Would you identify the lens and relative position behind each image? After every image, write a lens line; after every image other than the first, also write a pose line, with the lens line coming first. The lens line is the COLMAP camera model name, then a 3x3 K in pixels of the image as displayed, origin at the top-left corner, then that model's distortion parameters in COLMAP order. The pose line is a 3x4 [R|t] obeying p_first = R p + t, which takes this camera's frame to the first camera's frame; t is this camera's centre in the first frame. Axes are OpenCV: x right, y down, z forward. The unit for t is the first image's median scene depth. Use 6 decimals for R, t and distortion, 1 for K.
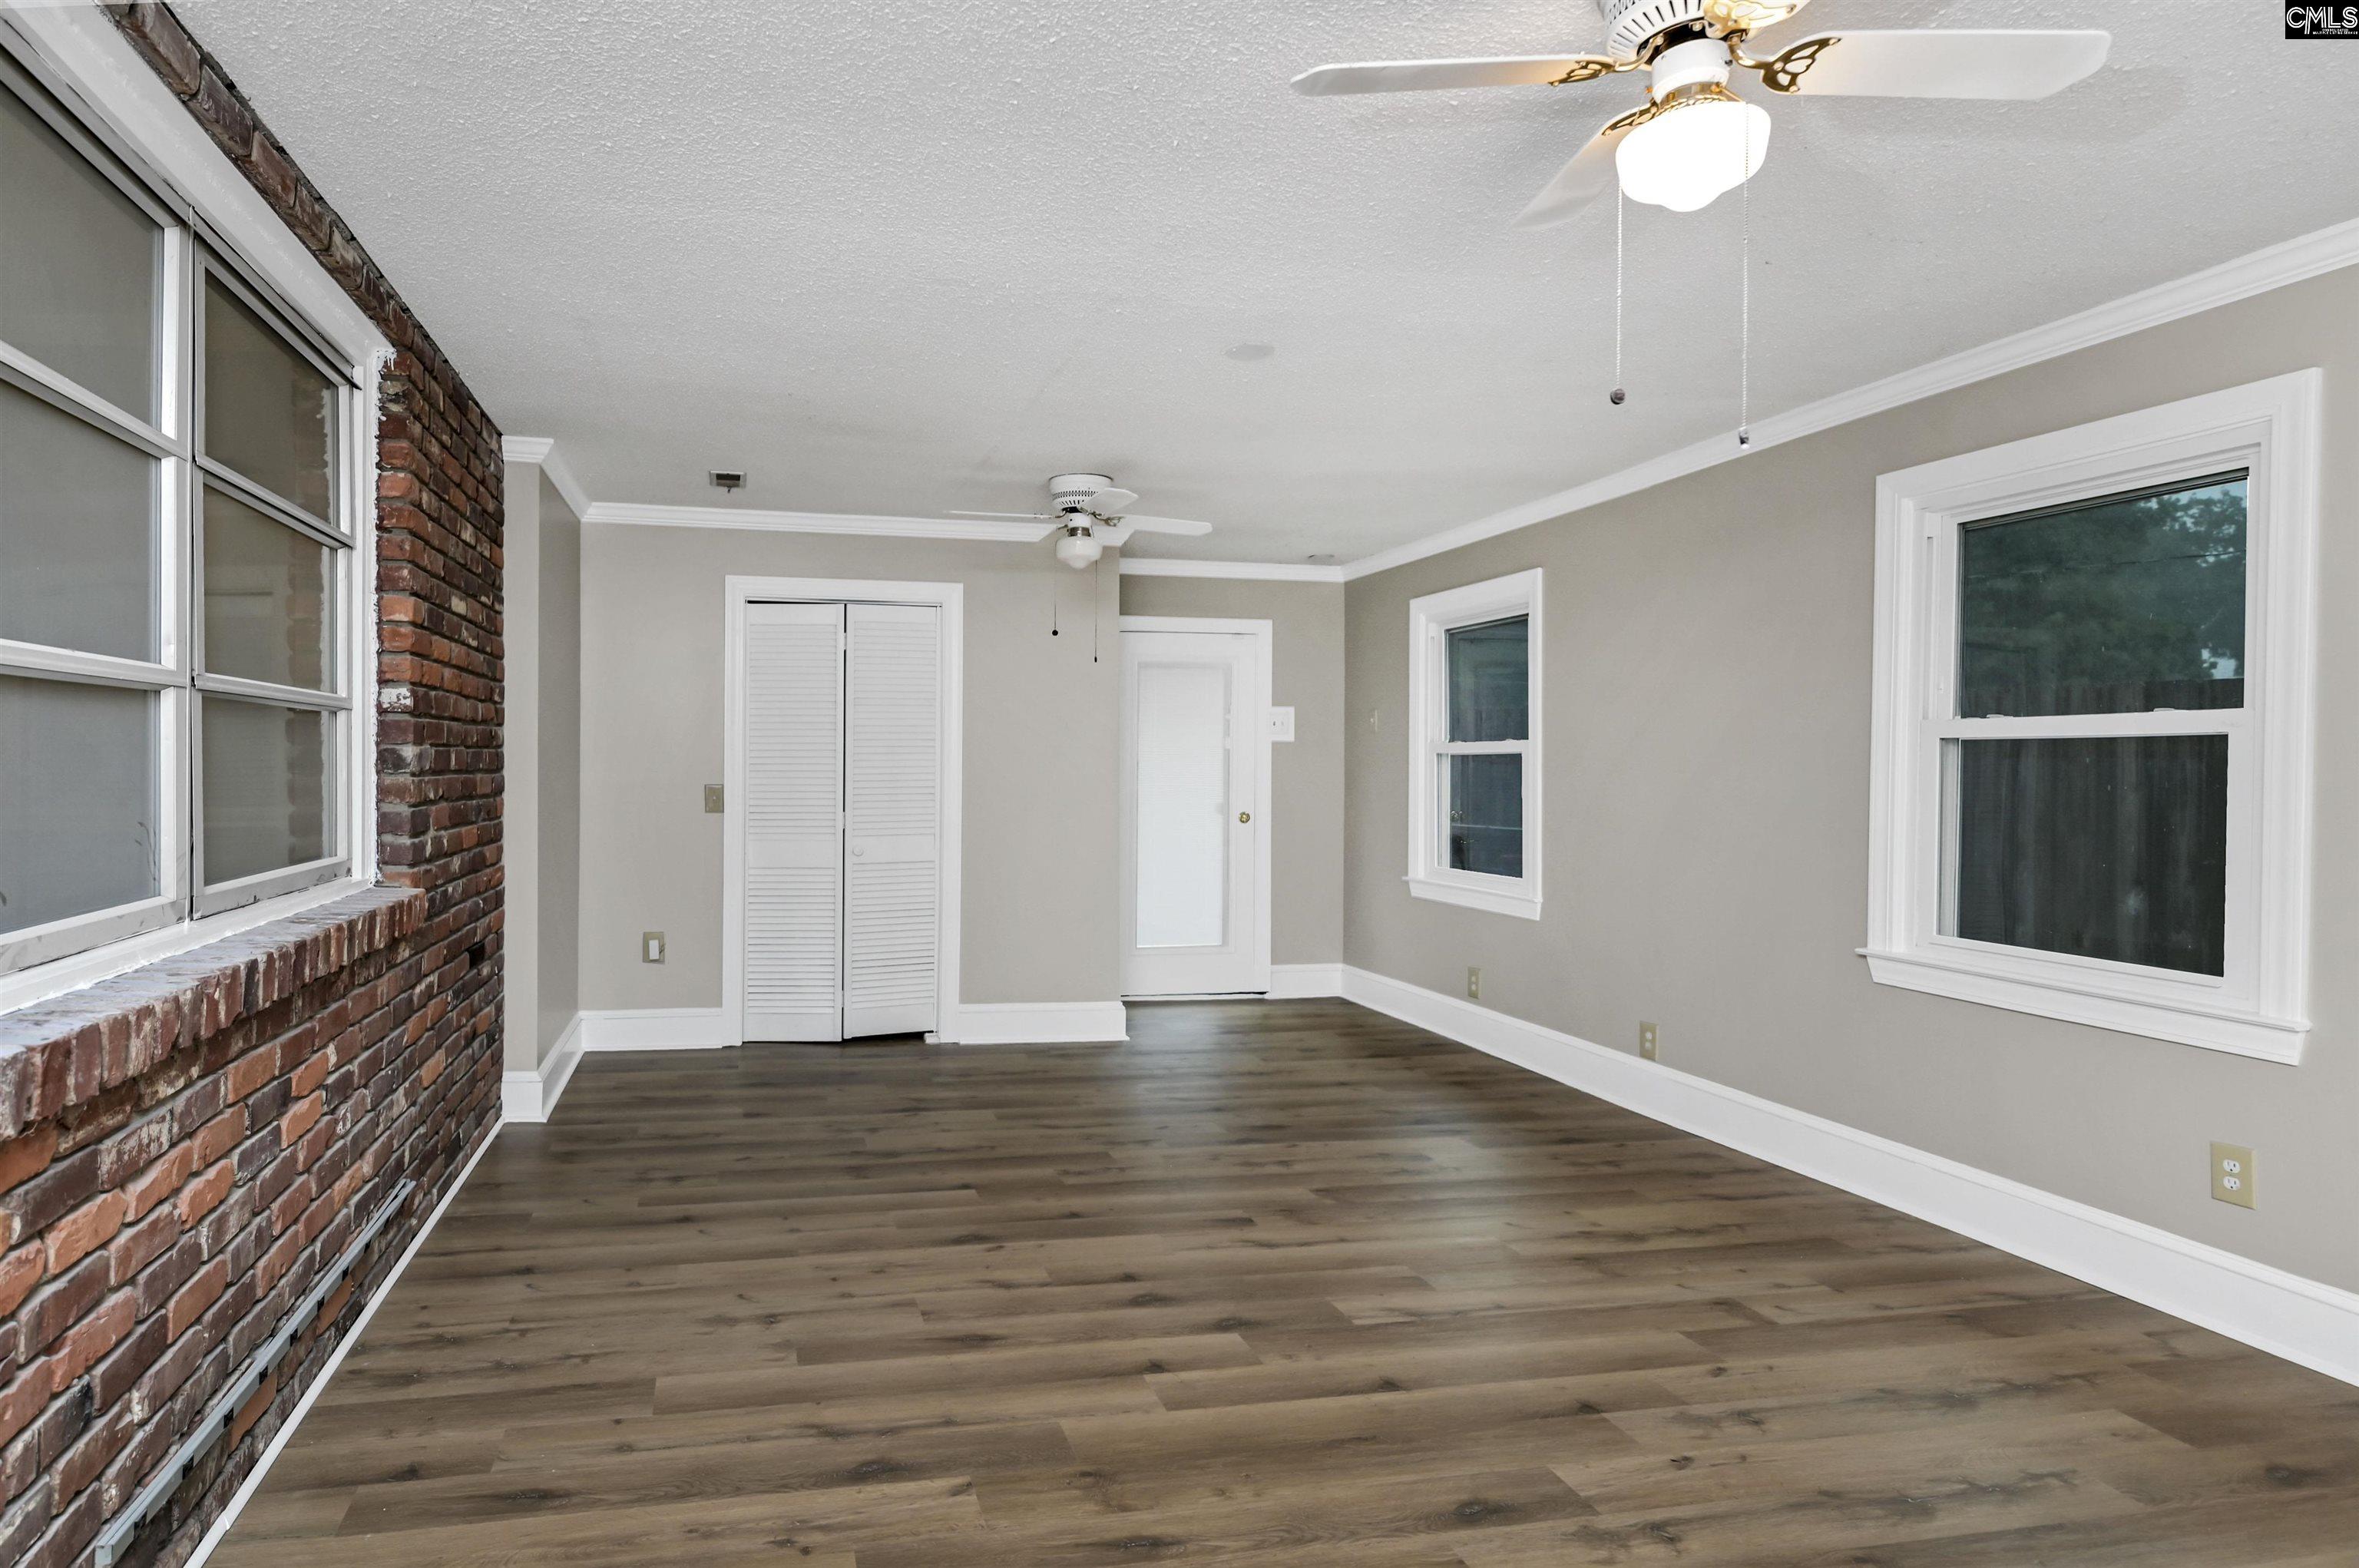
lens RADIAL K [[1315.2, 0, 944.1], [0, 1315.2, 773.7], [0, 0, 1]] dist [0.002337, -0.000430]
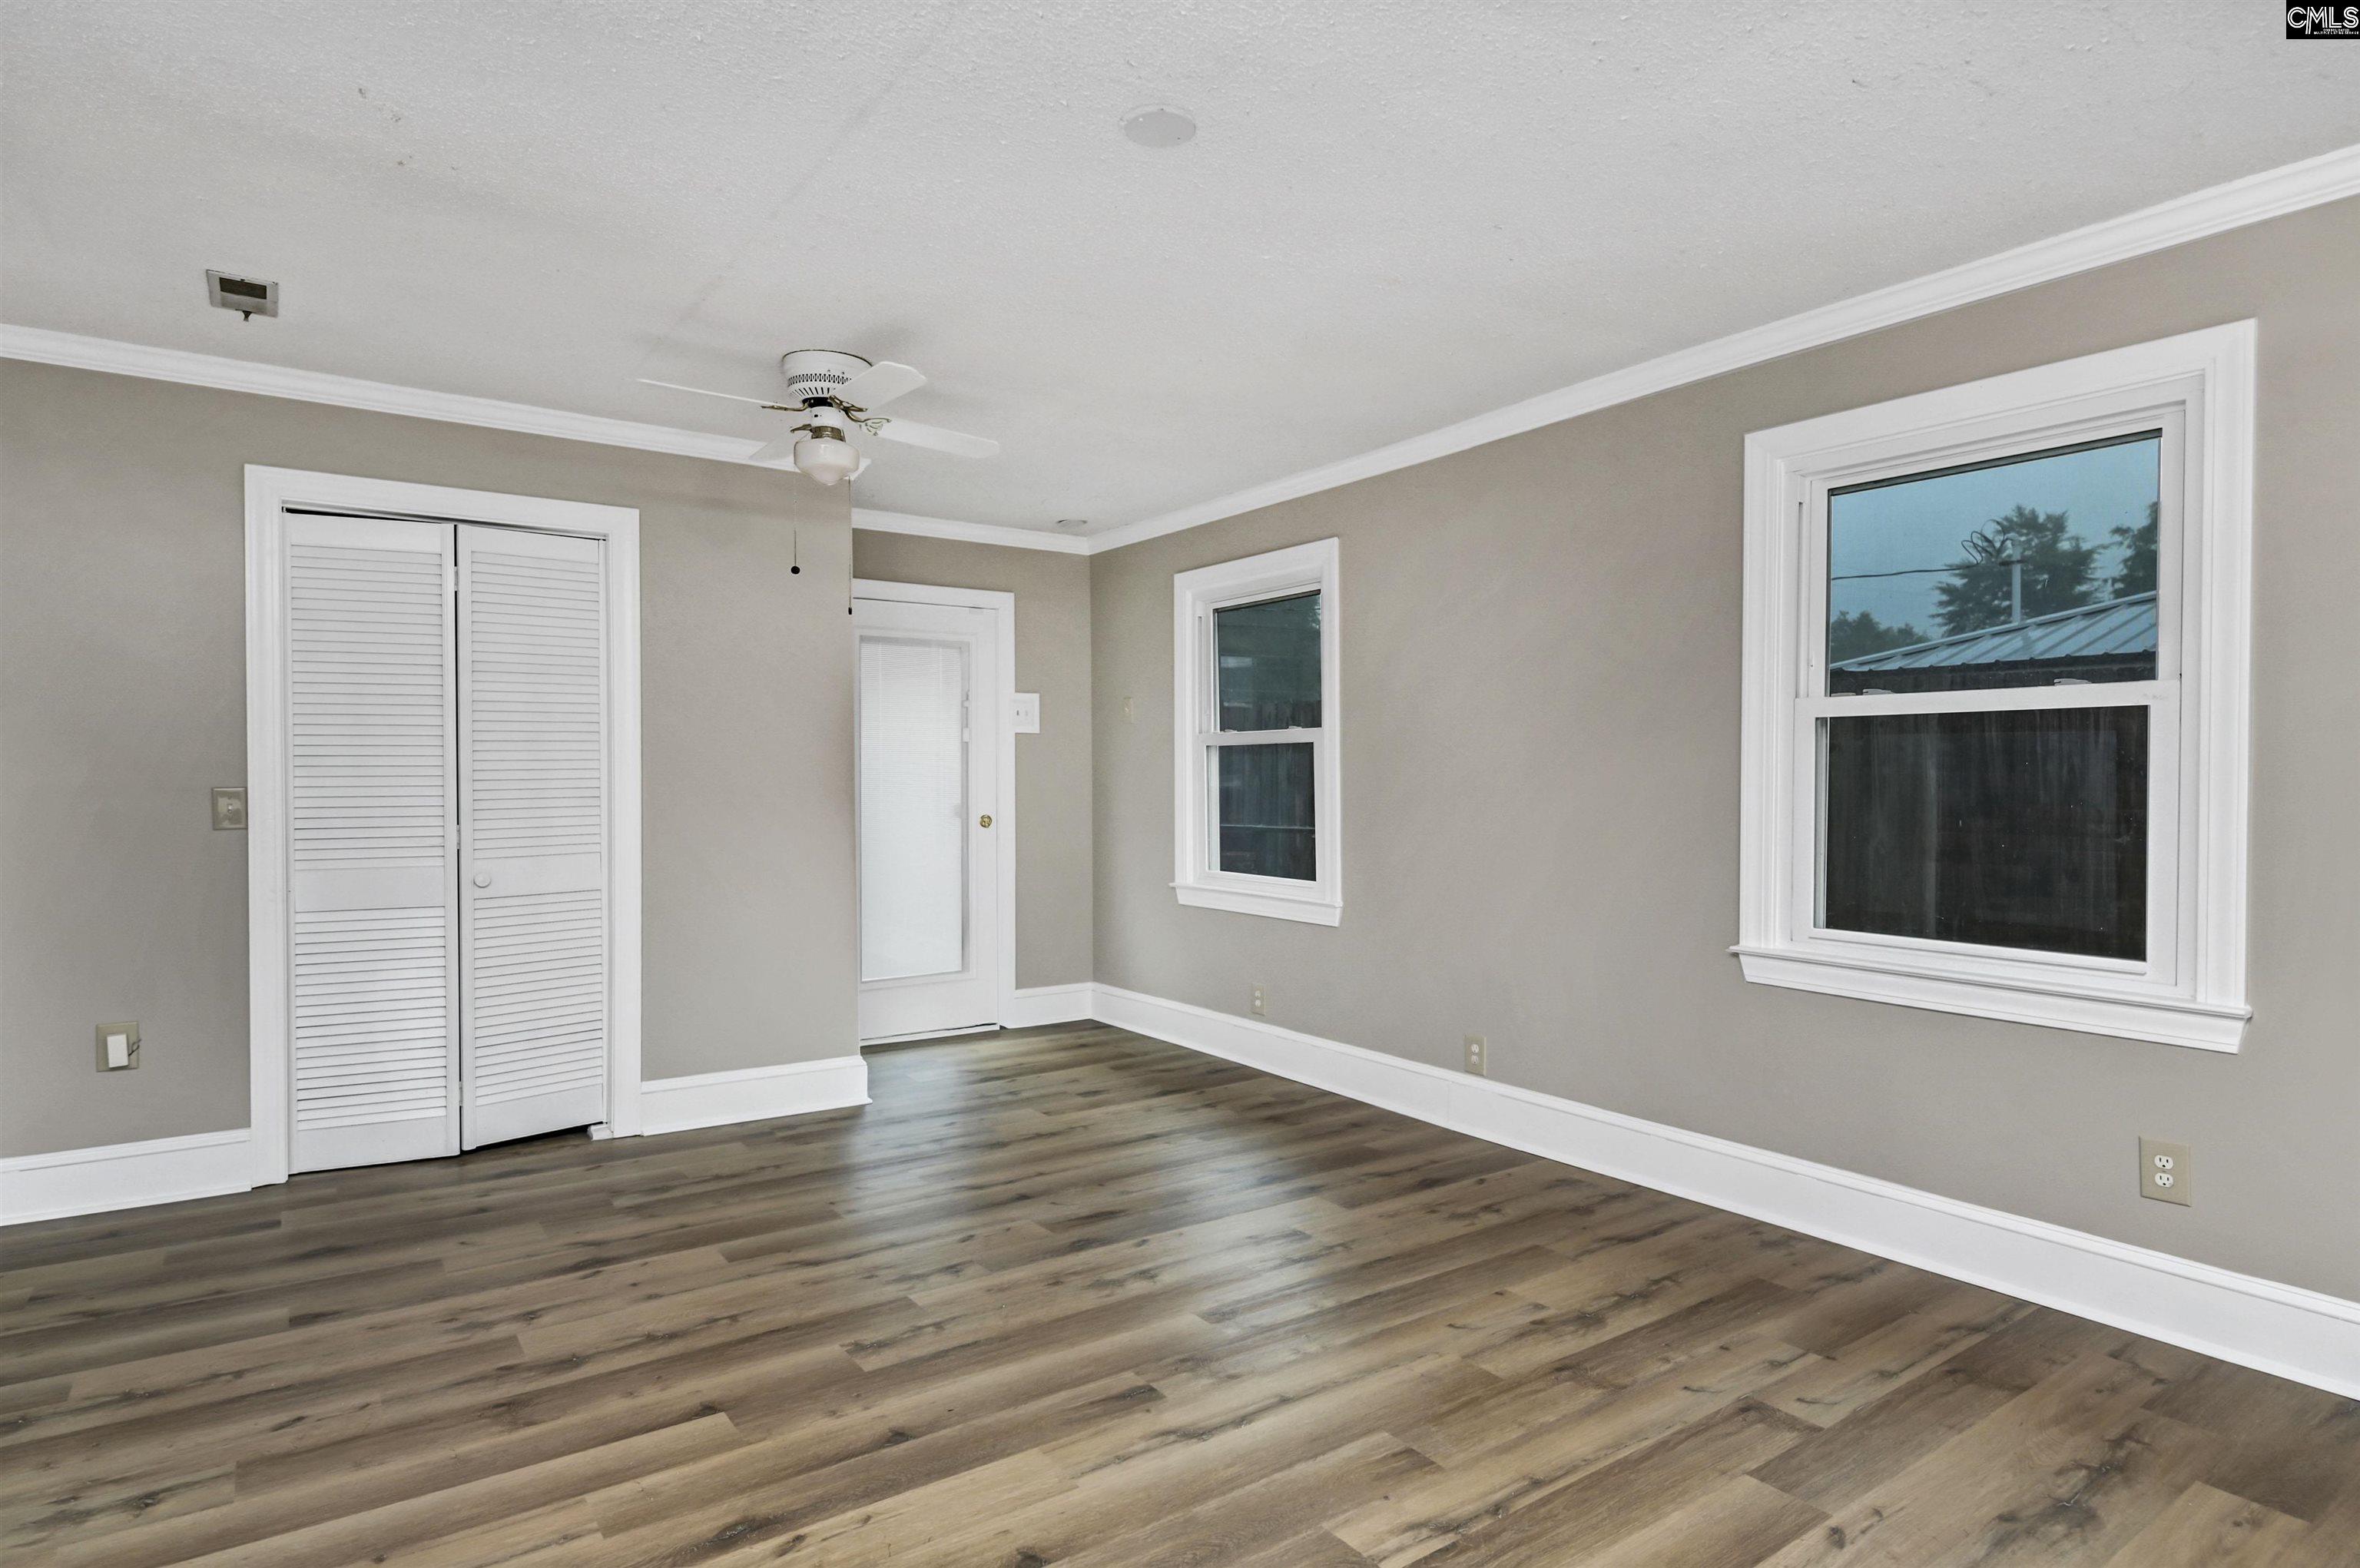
lens RADIAL K [[1274.0, 0, 1167.1], [0, 1274.0, 796.4], [0, 0, 1]] dist [0.001171, -0.002116]
pose [[0.900916, -0.013370, 0.433787, -0.048913], [0.008074, 0.999869, 0.014047, 0.012133], [-0.433918, -0.009153, 0.900906, 0.369811]]
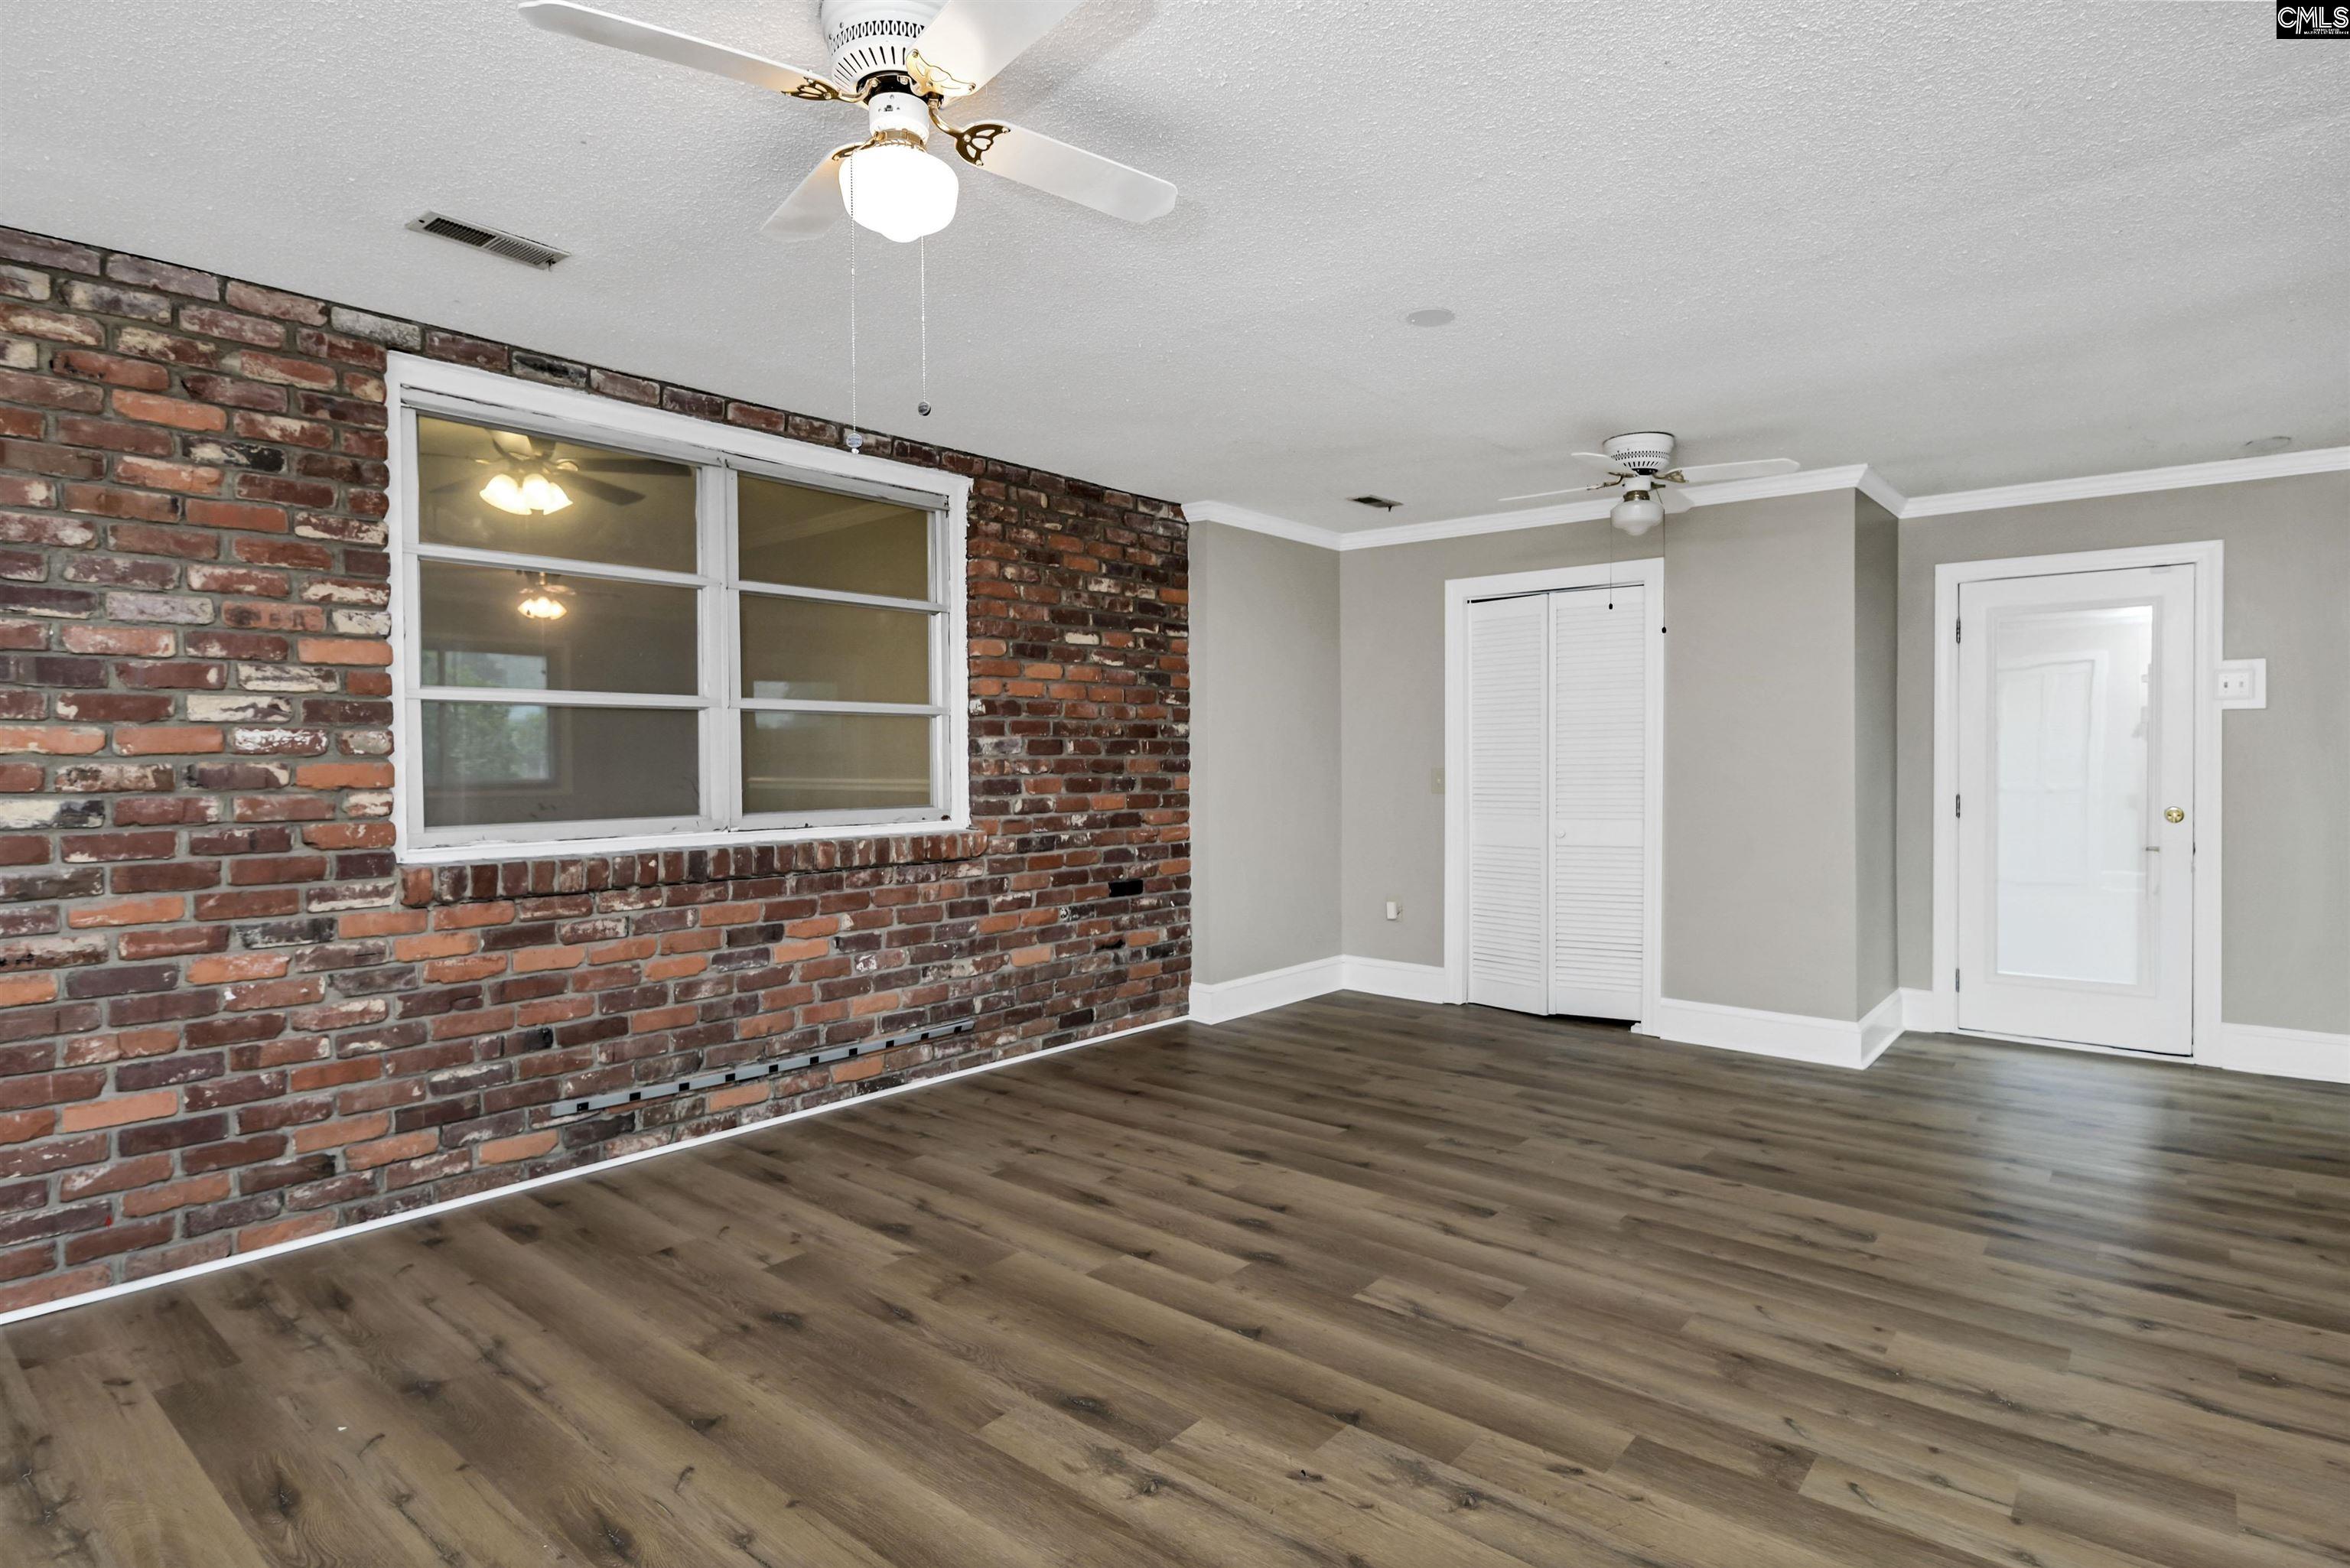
lens RADIAL K [[1198.1, 0, 1116.2], [0, 1198.1, 781.3], [0, 0, 1]] dist [-0.000247, -0.001527]
pose [[0.626176, 0.006777, -0.779652, 0.709774], [0.000481, 0.999959, 0.009078, 0.015509], [0.779682, -0.006060, 0.626147, 0.231474]]
